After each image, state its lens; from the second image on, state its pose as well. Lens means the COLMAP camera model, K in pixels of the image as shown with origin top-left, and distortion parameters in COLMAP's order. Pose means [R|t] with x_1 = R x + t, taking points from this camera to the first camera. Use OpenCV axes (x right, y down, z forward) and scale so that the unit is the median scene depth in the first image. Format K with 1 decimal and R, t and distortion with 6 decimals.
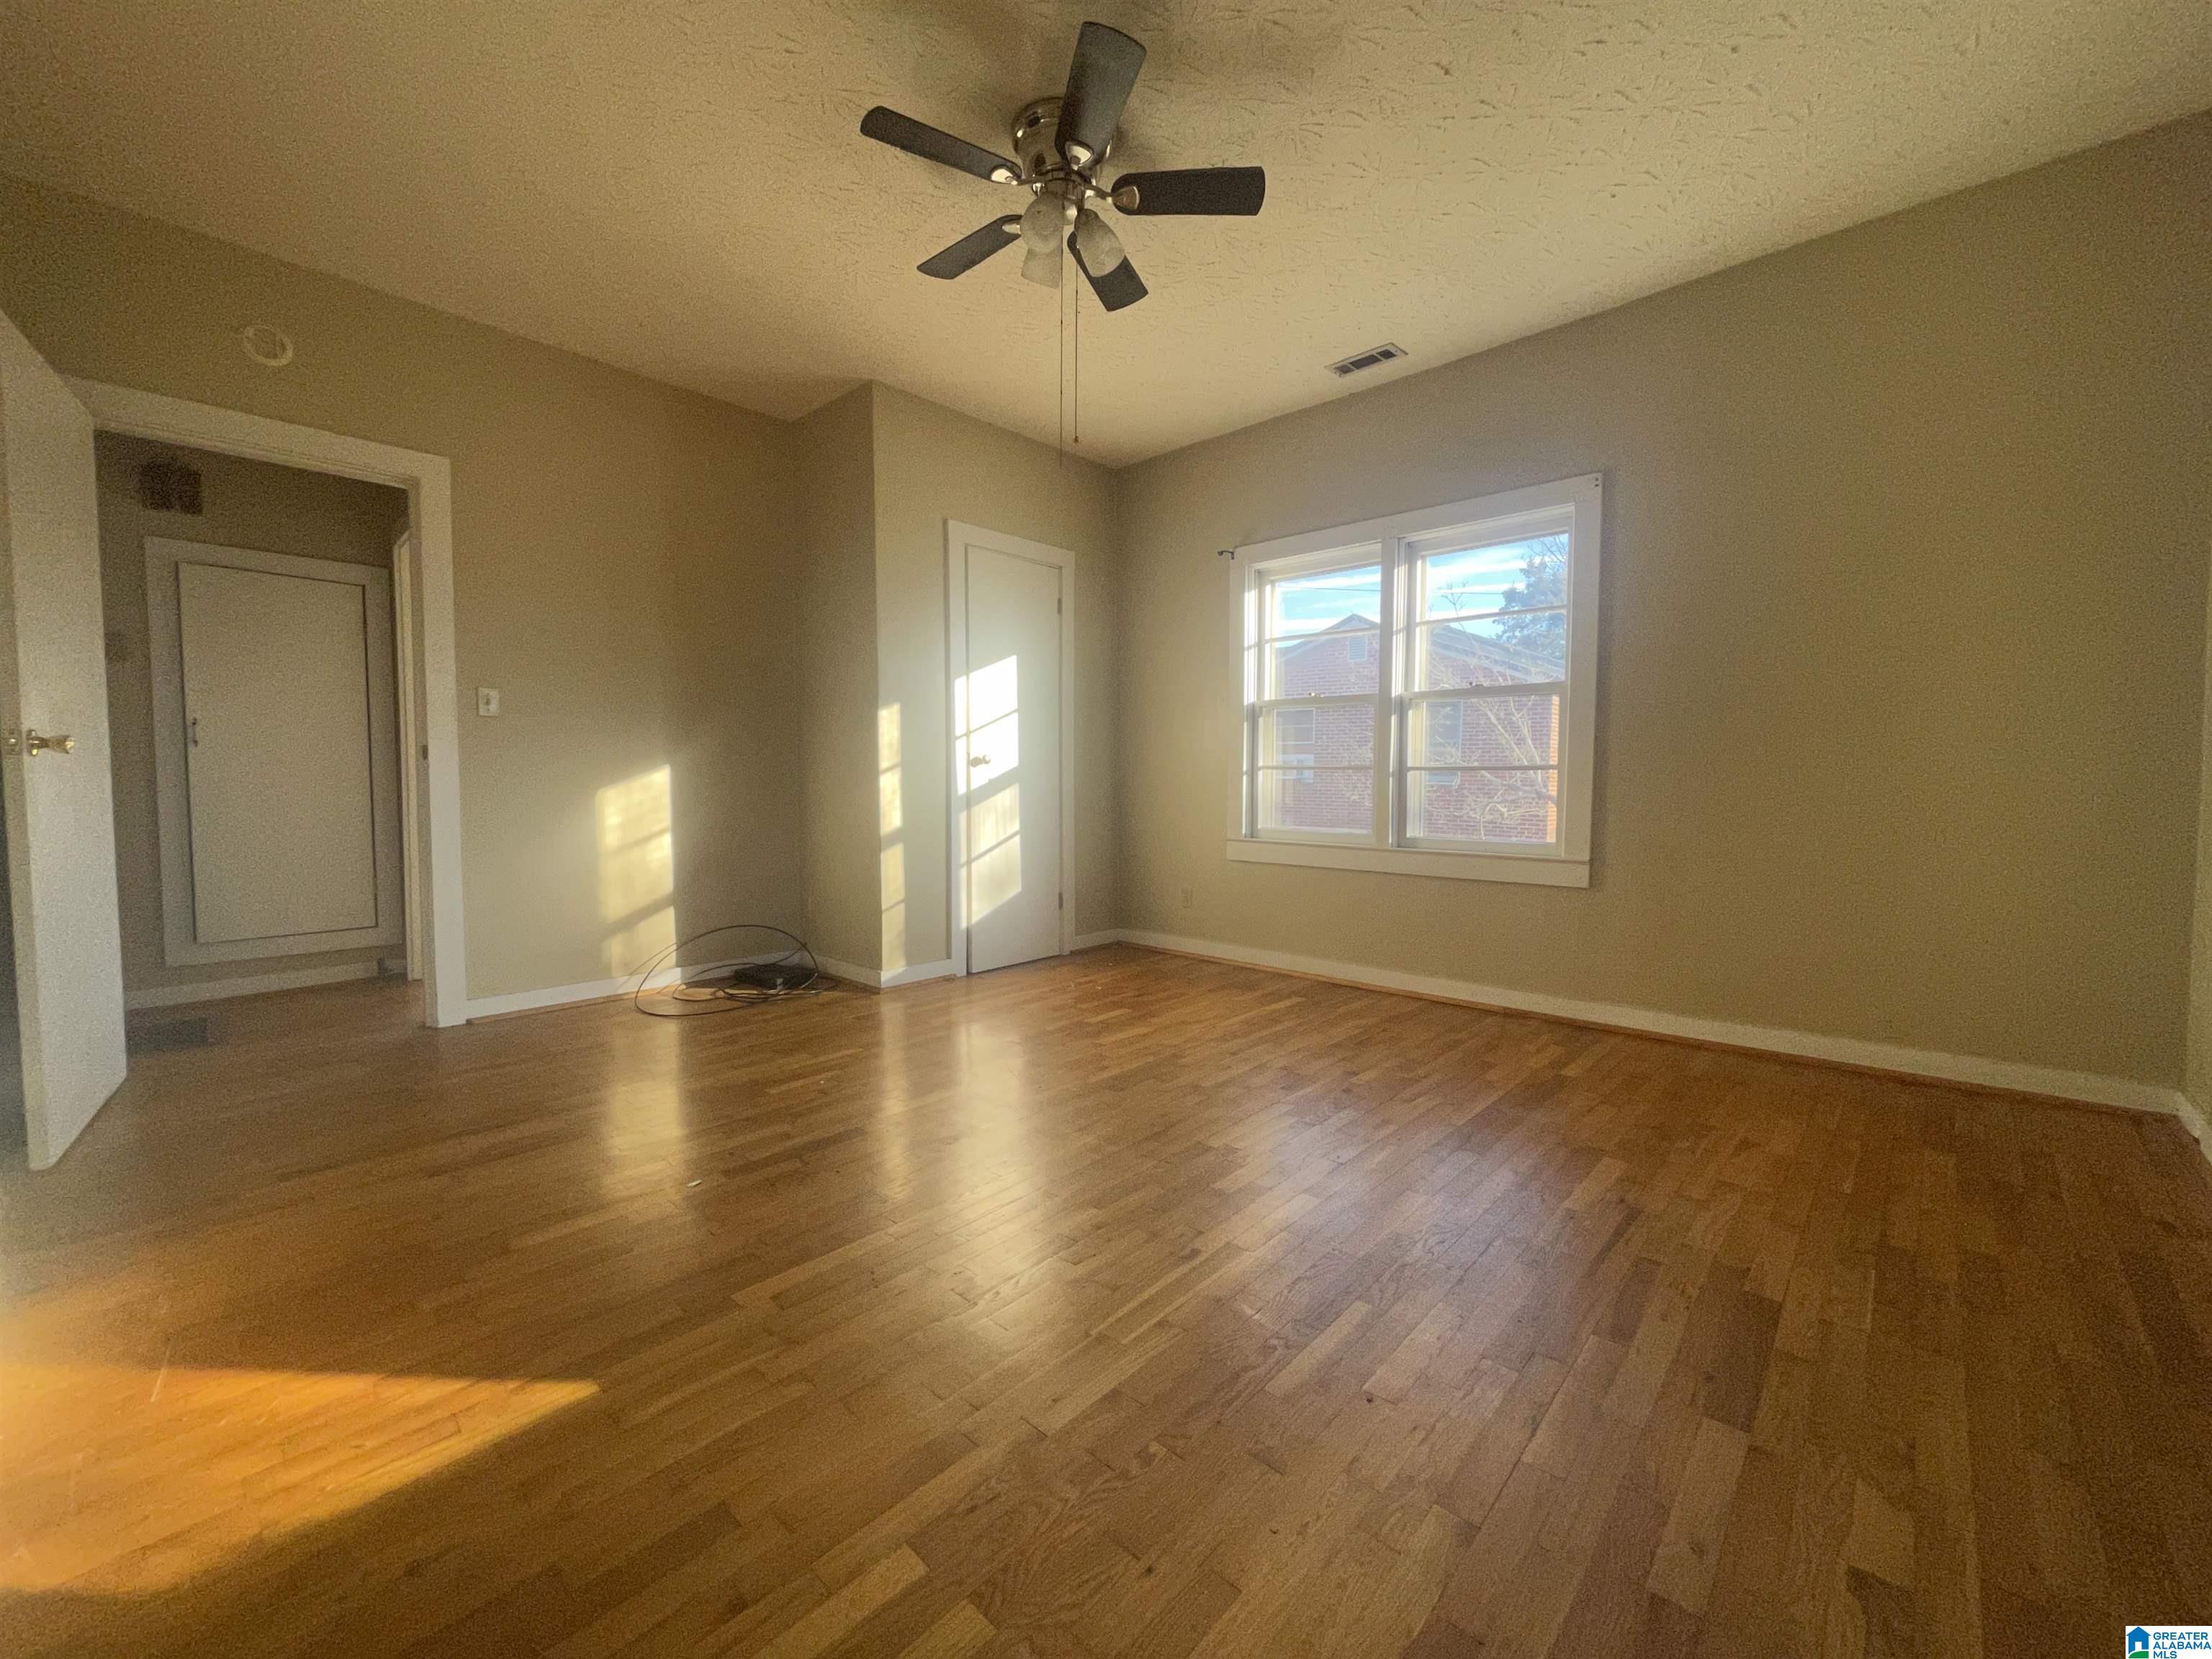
lens RADIAL K [[871.9, 0, 1131.9], [0, 871.9, 815.1], [0, 0, 1]] dist [-0.003674, -0.000171]
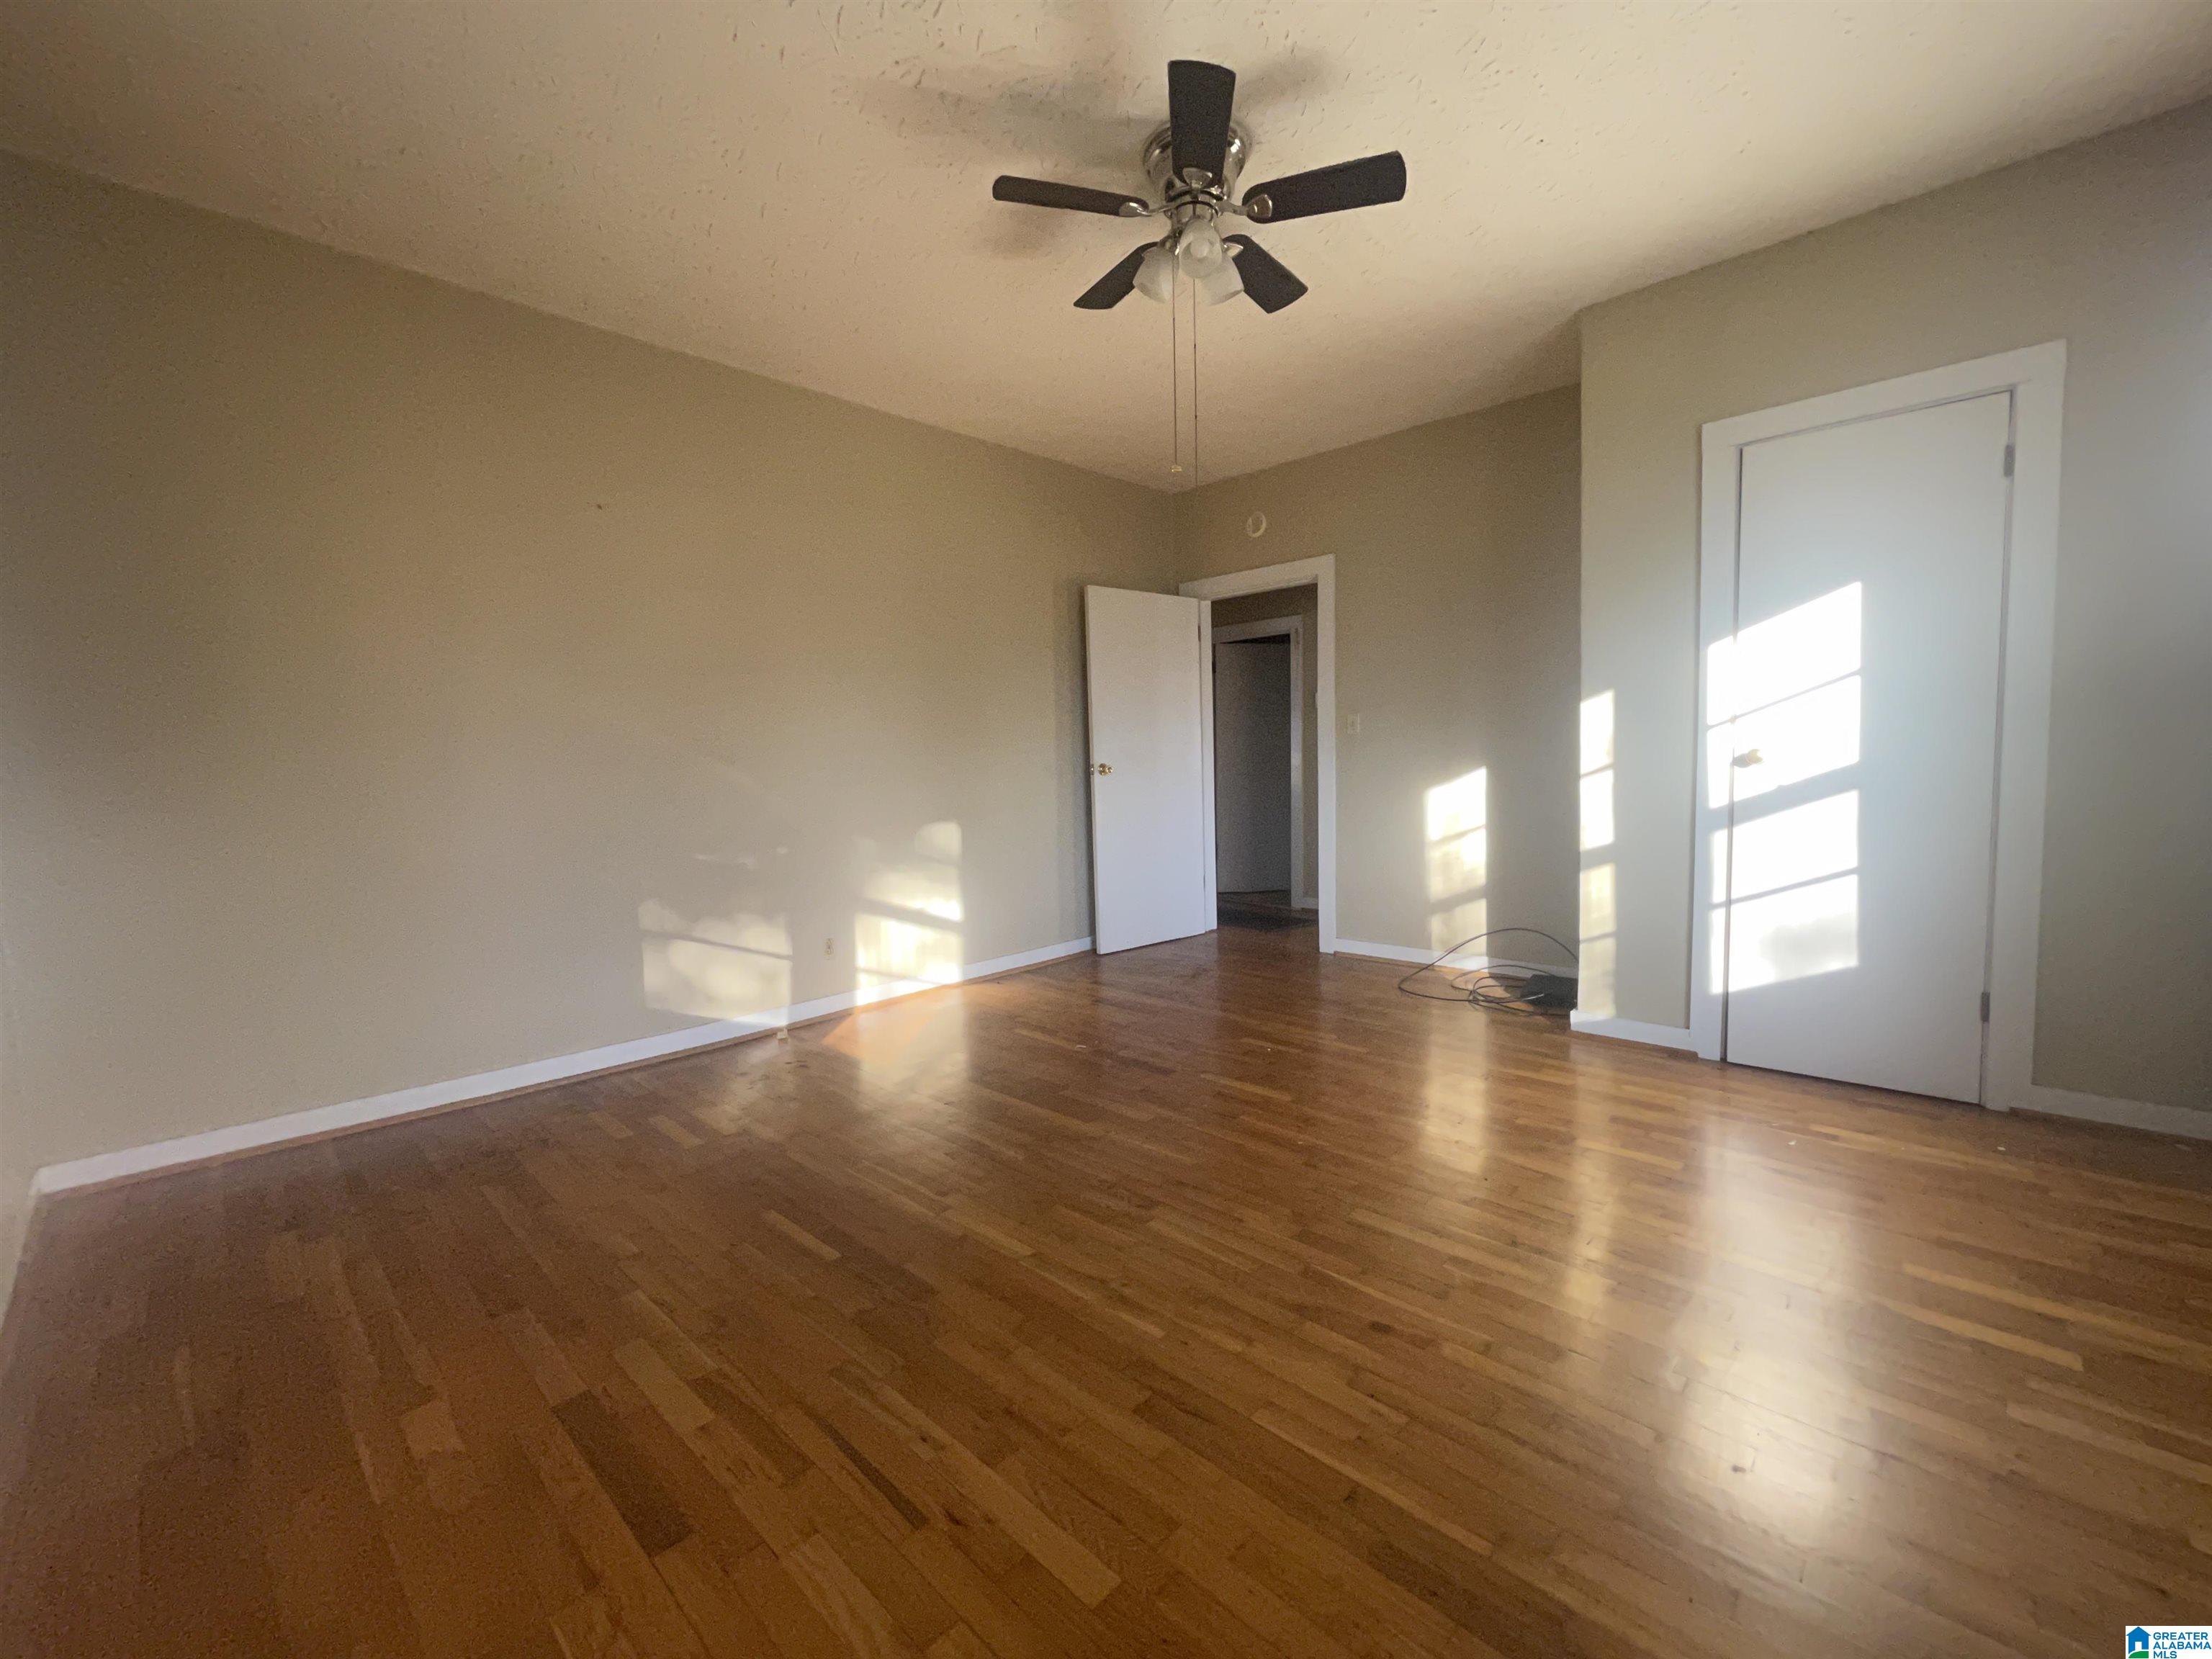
lens RADIAL K [[893.0, 0, 1102.9], [0, 893.0, 816.7], [0, 0, 1]] dist [-0.001591, 0.000058]
pose [[-0.016514, 0.056690, -0.998255, 0.574111], [-0.022356, 0.998121, 0.057052, -0.048217], [0.999614, 0.023259, -0.015216, 0.542098]]
